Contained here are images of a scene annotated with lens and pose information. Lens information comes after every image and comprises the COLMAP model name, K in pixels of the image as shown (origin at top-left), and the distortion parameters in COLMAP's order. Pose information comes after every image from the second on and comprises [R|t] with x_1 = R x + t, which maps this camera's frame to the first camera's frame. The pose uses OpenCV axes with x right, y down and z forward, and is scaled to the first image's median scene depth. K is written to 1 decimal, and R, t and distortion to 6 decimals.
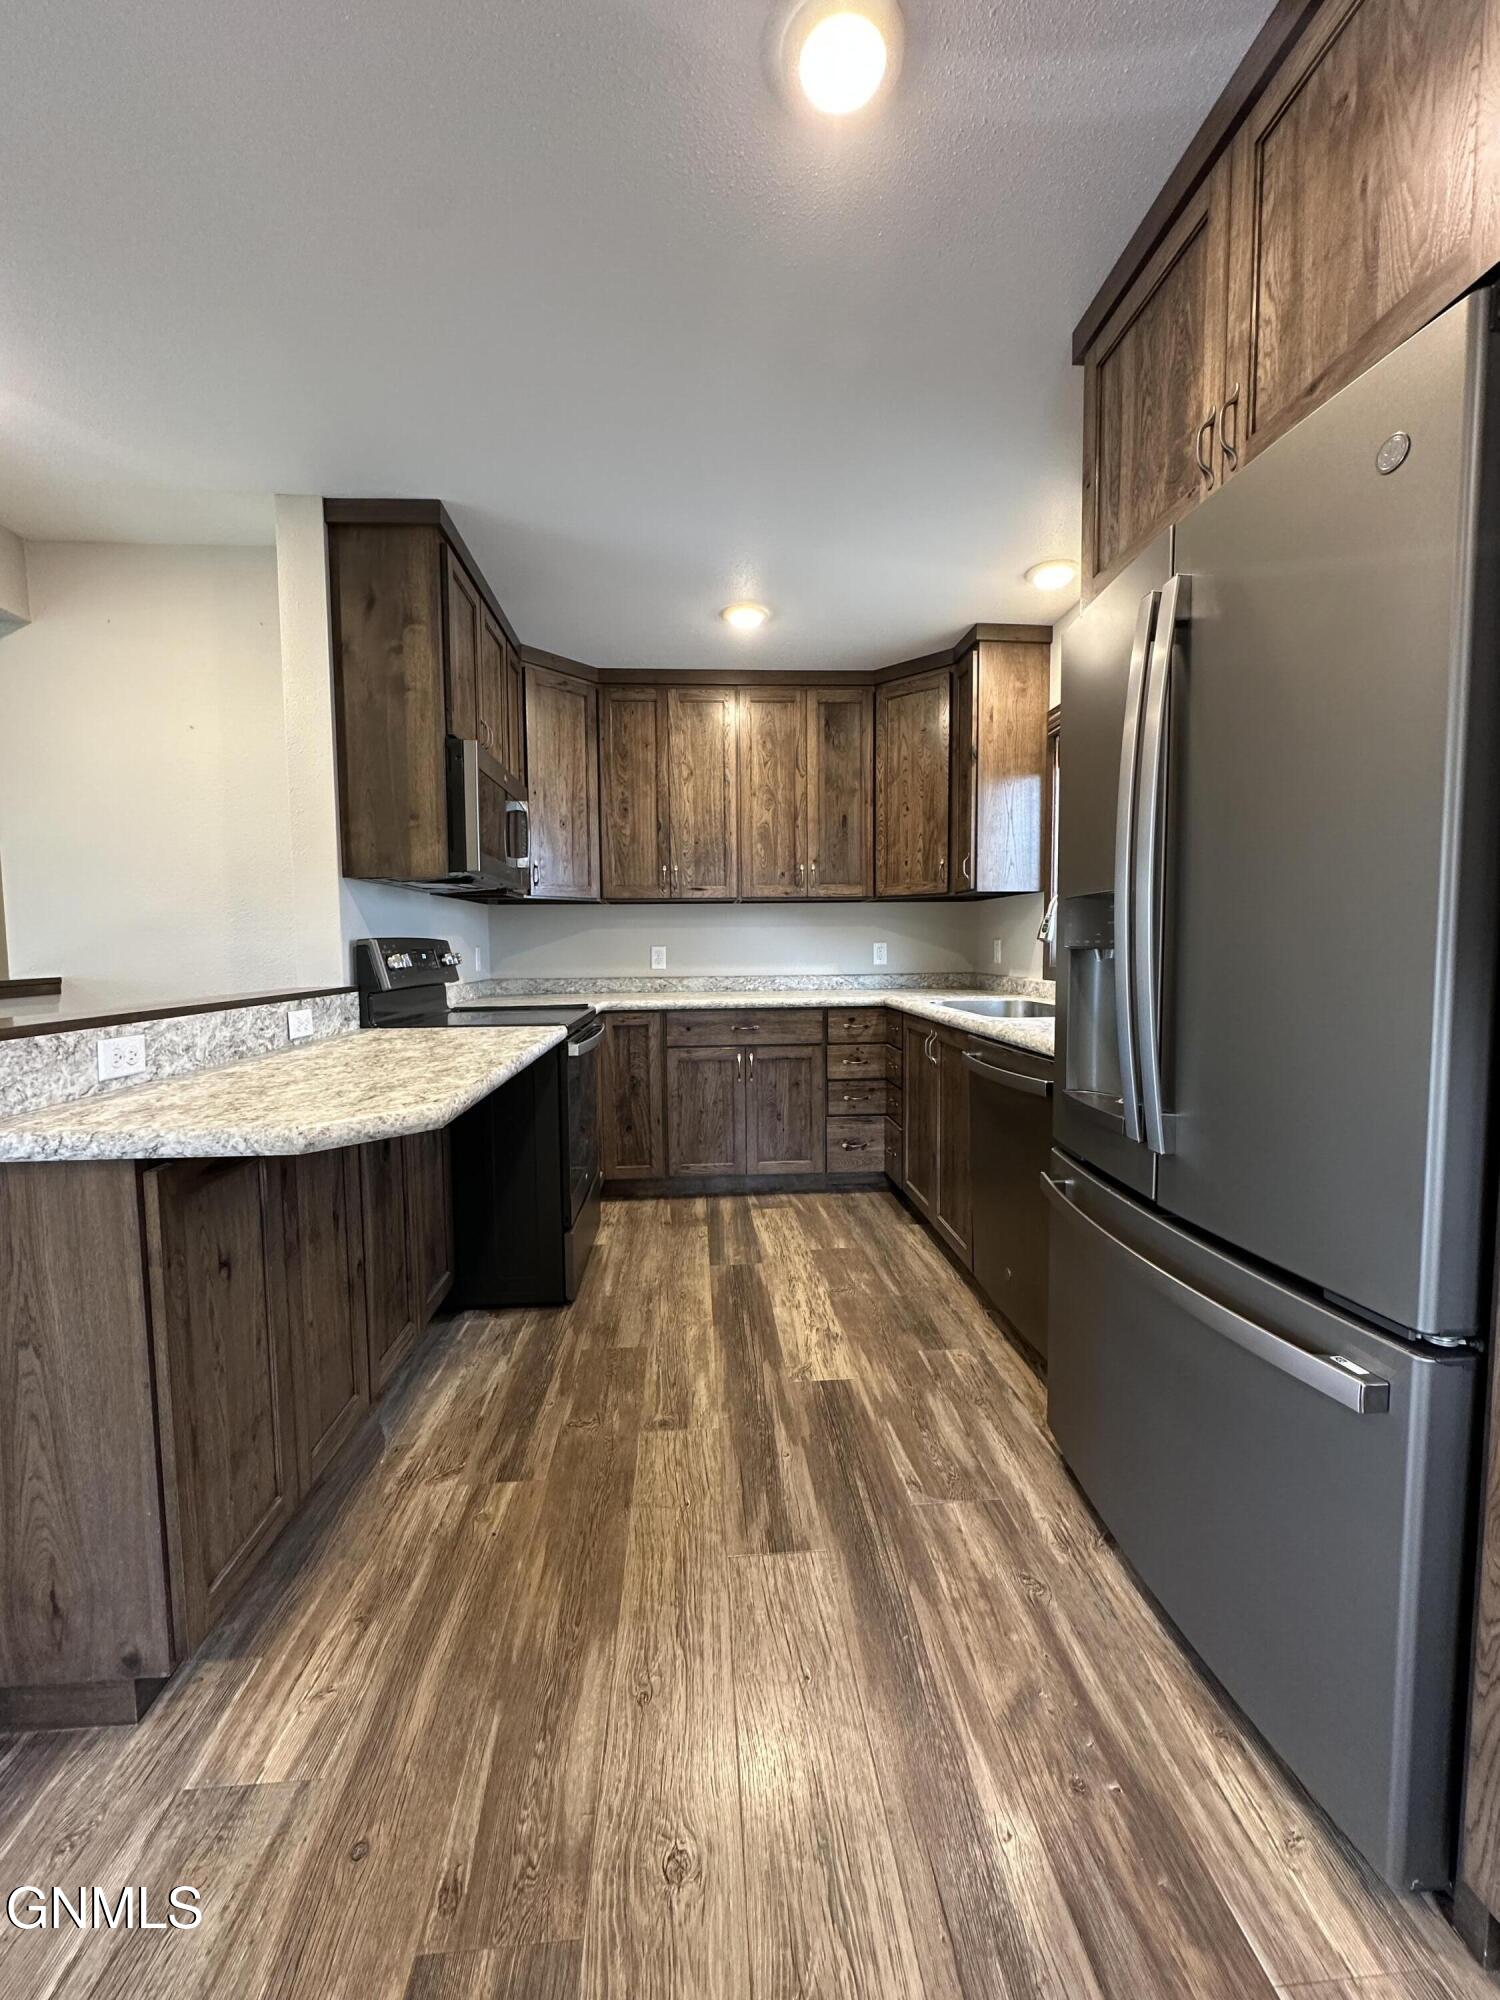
lens RADIAL K [[799.2, 0, 746.3], [0, 799.2, 1001.4], [0, 0, 1]] dist [-0.002159, 0.000477]
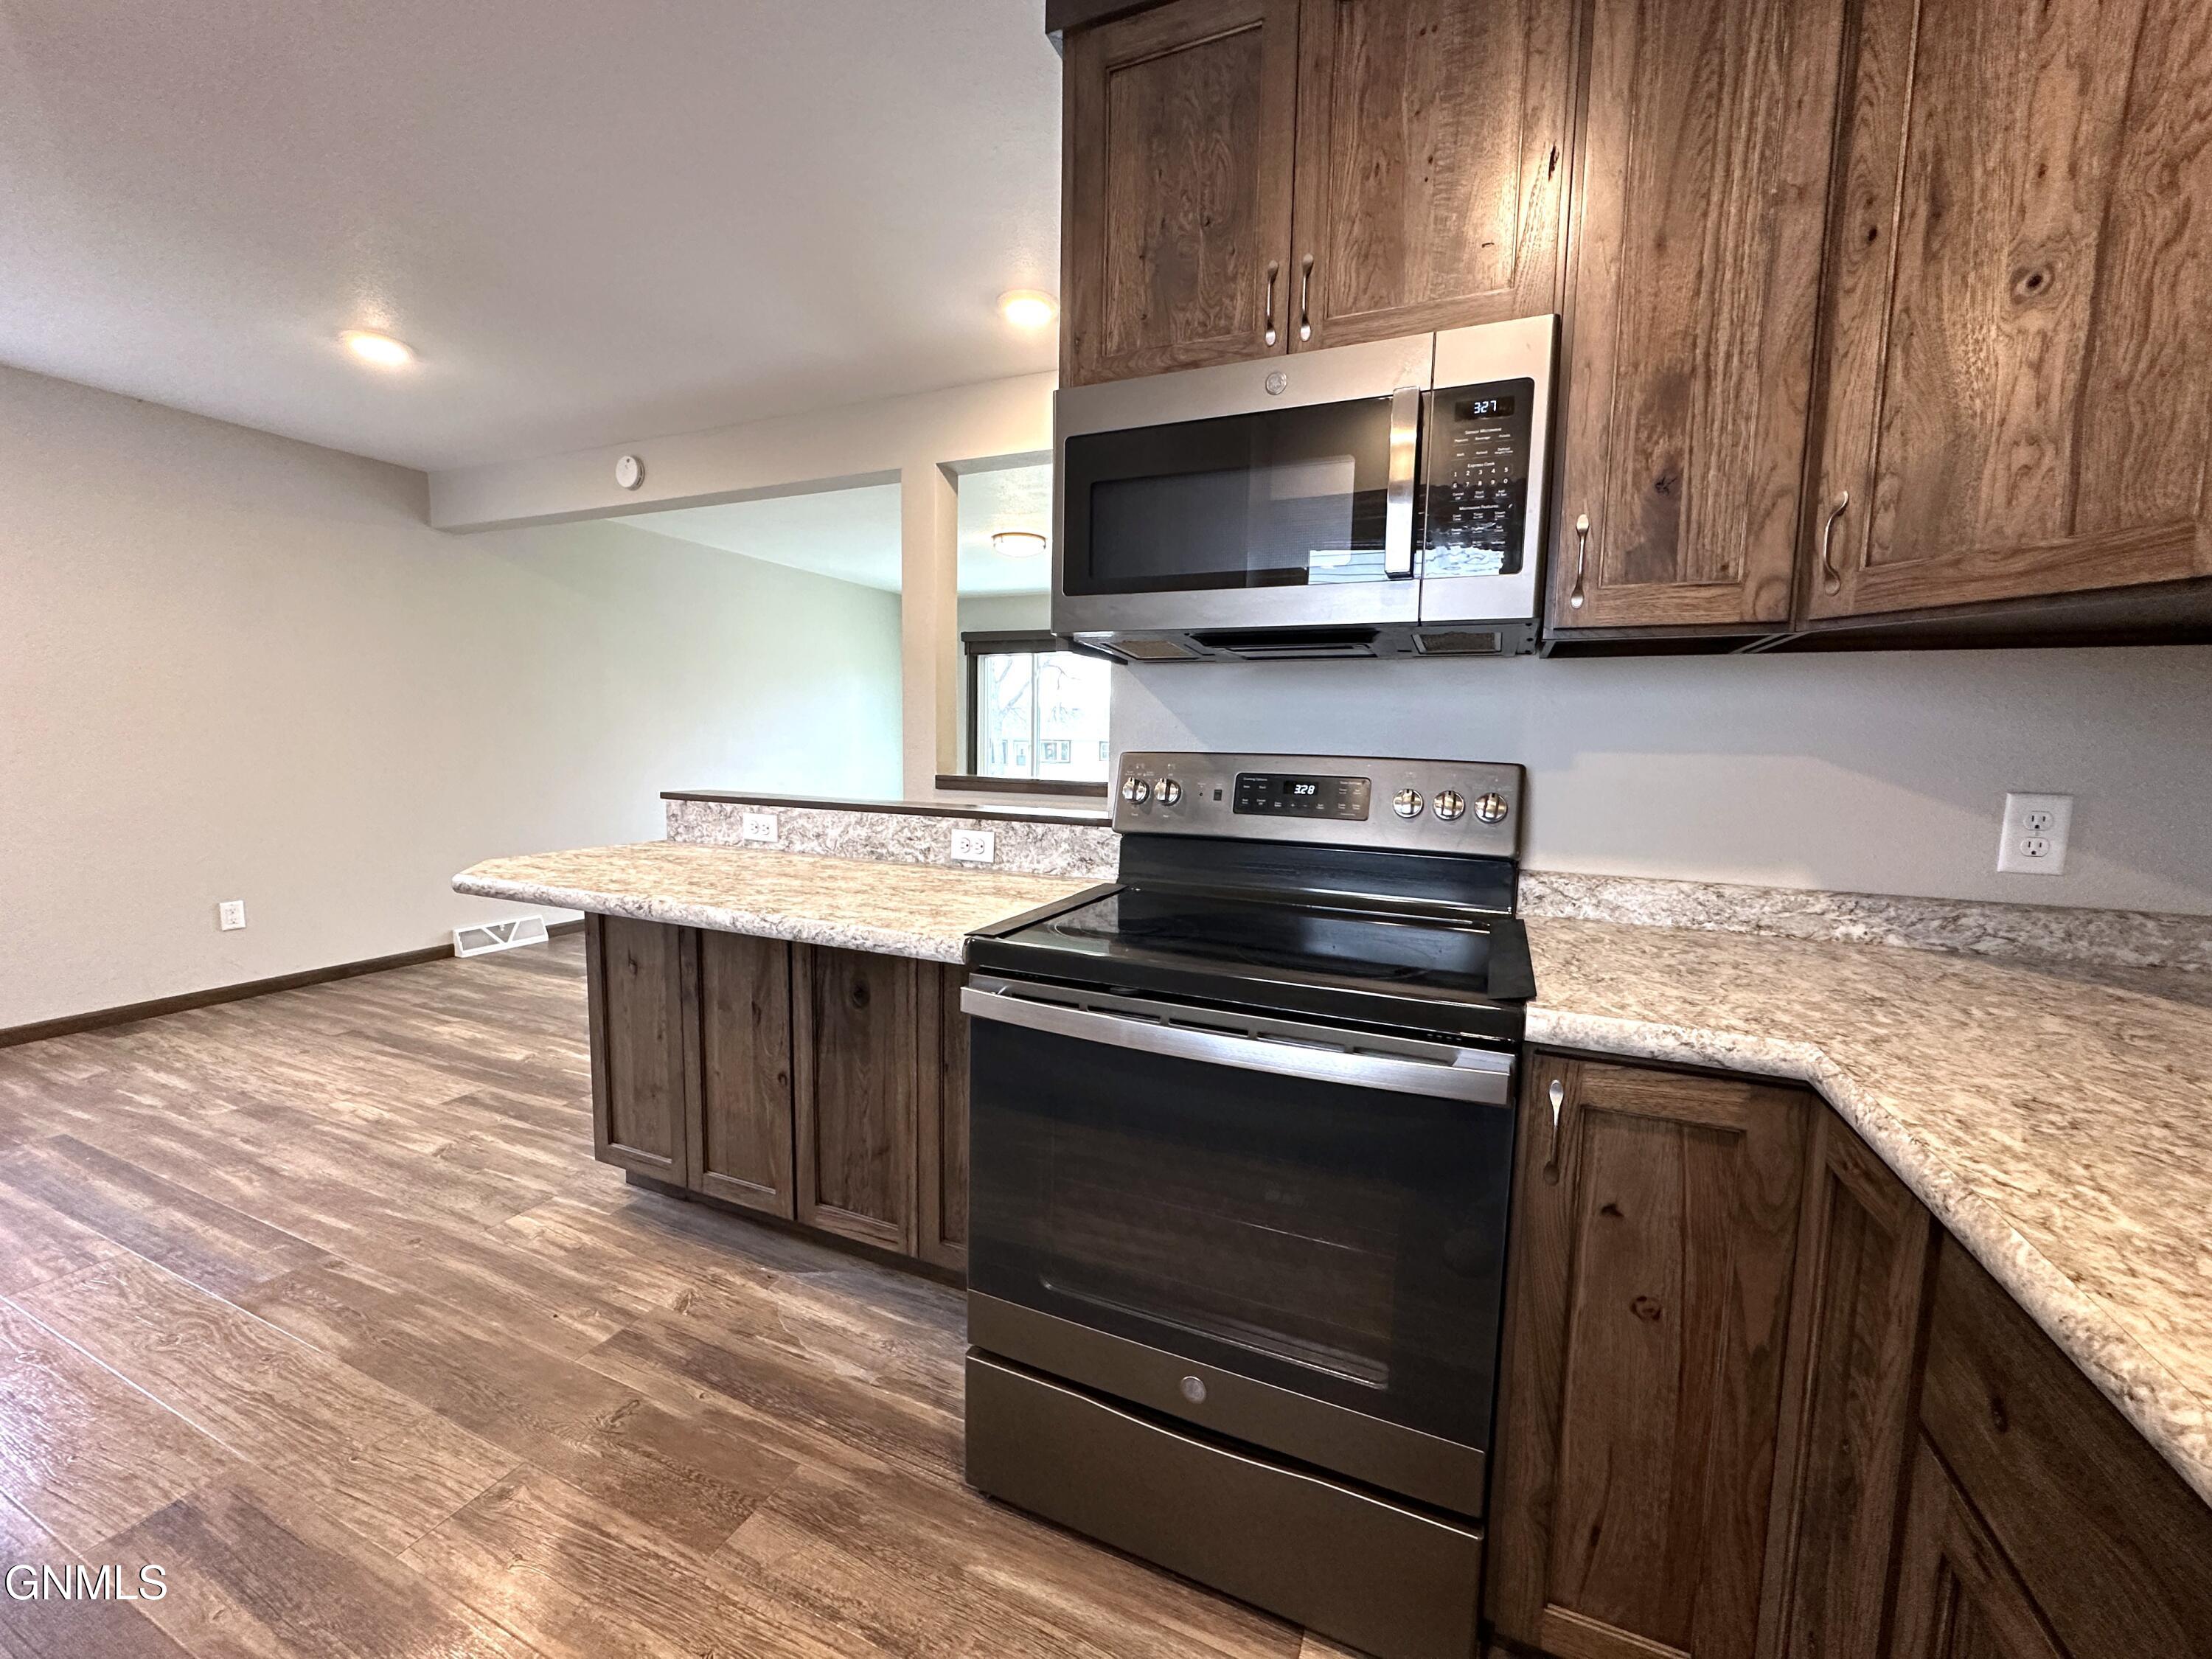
lens RADIAL K [[884.0, 0, 1114.7], [0, 884.0, 830.8], [0, 0, 1]] dist [-0.002159, 0.000477]
pose [[-0.461708, 0.091093, -0.882342, 0.278669], [-0.078440, 0.986623, 0.142905, -0.167171], [0.883557, 0.135192, -0.448386, 1.864586]]
